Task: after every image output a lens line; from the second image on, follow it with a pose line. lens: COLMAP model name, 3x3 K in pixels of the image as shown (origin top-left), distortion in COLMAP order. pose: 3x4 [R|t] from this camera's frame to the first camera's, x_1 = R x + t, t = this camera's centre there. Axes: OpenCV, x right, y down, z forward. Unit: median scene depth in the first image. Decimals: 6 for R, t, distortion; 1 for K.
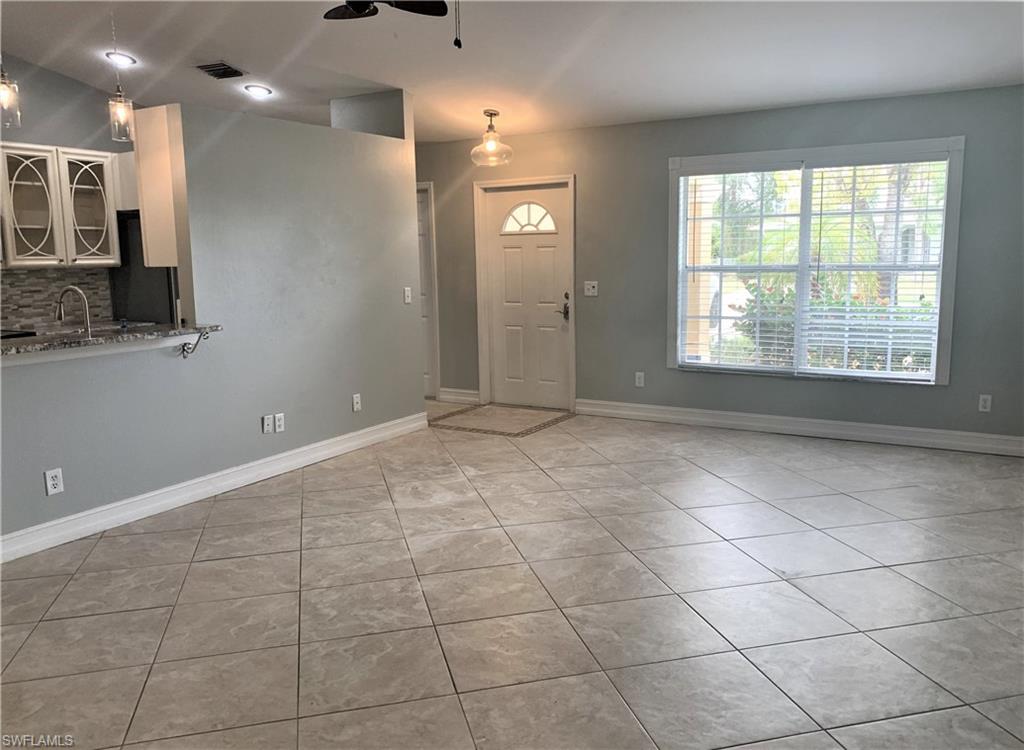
lens RADIAL K [[823.3, 0, 512.4], [0, 823.3, 354.9], [0, 0, 1]] dist [0.004176, 0.005050]
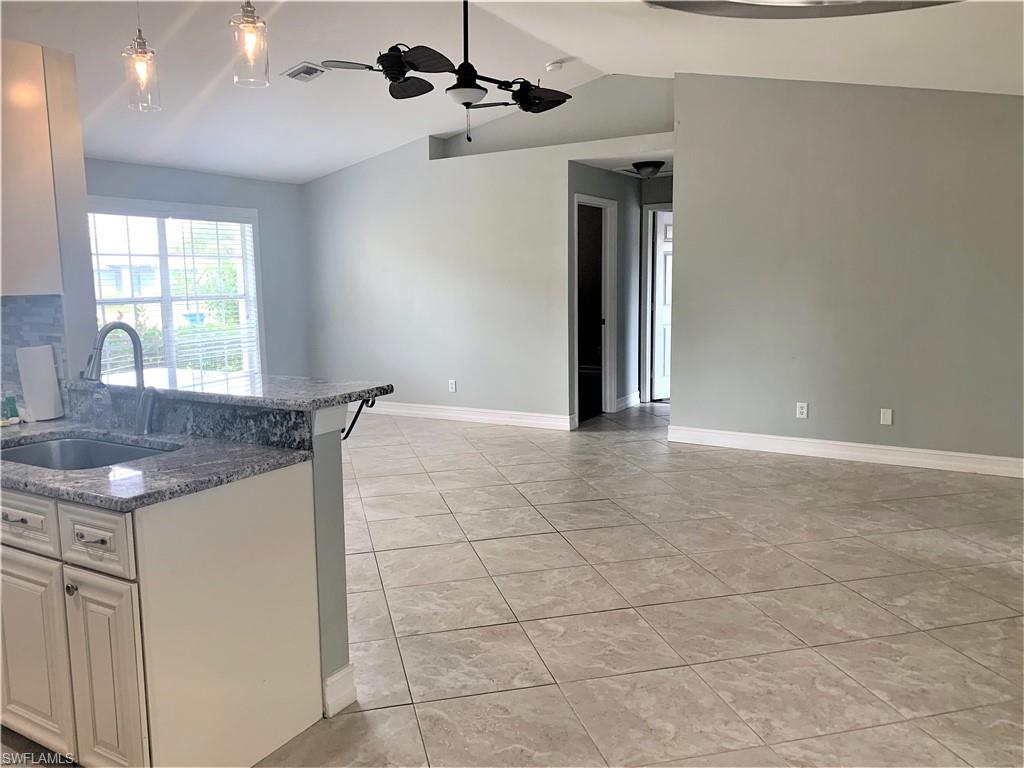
lens RADIAL K [[775.2, 0, 512.0], [0, 775.2, 384.0], [0, 0, 1]] dist [-0.000249, -0.000289]
pose [[-0.019360, -0.120152, 0.992567, -3.890556], [0.142116, 0.982342, 0.121686, -0.239168], [-0.989661, 0.143416, -0.001942, 2.487326]]
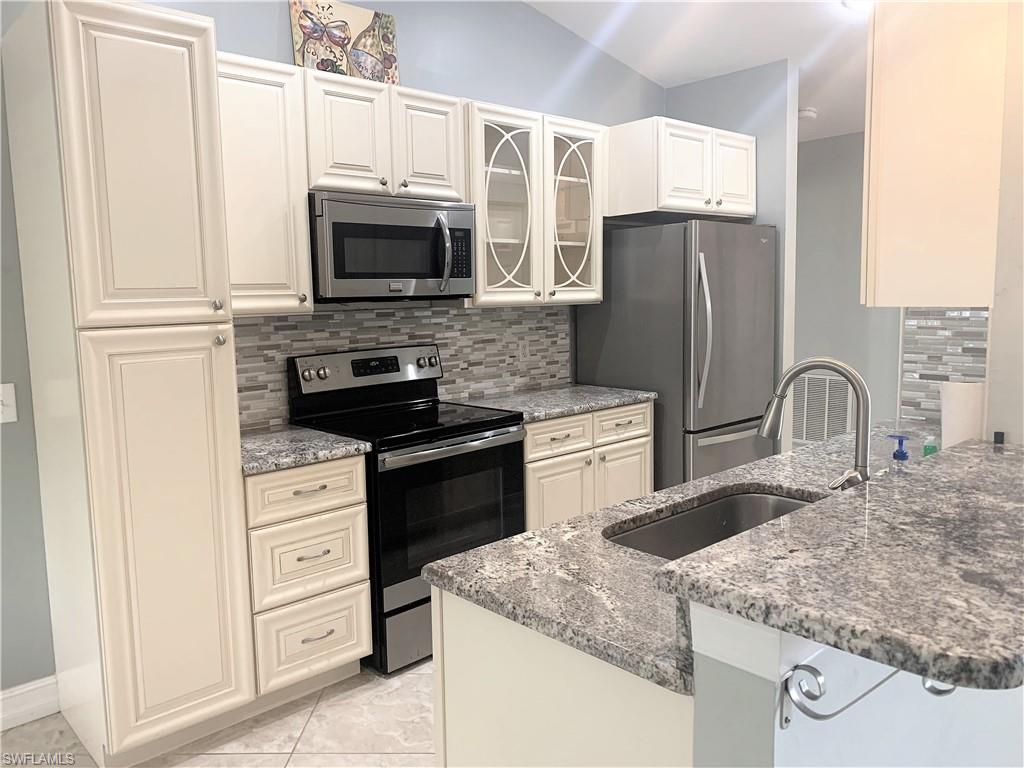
lens RADIAL K [[775.2, 0, 512.0], [0, 775.2, 384.0], [0, 0, 1]] dist [-0.000249, -0.000289]
pose [[0.960695, 0.028297, -0.276161, -0.363061], [-0.028144, 0.999594, 0.004517, -0.043022], [0.276176, 0.003432, 0.961101, 0.381919]]
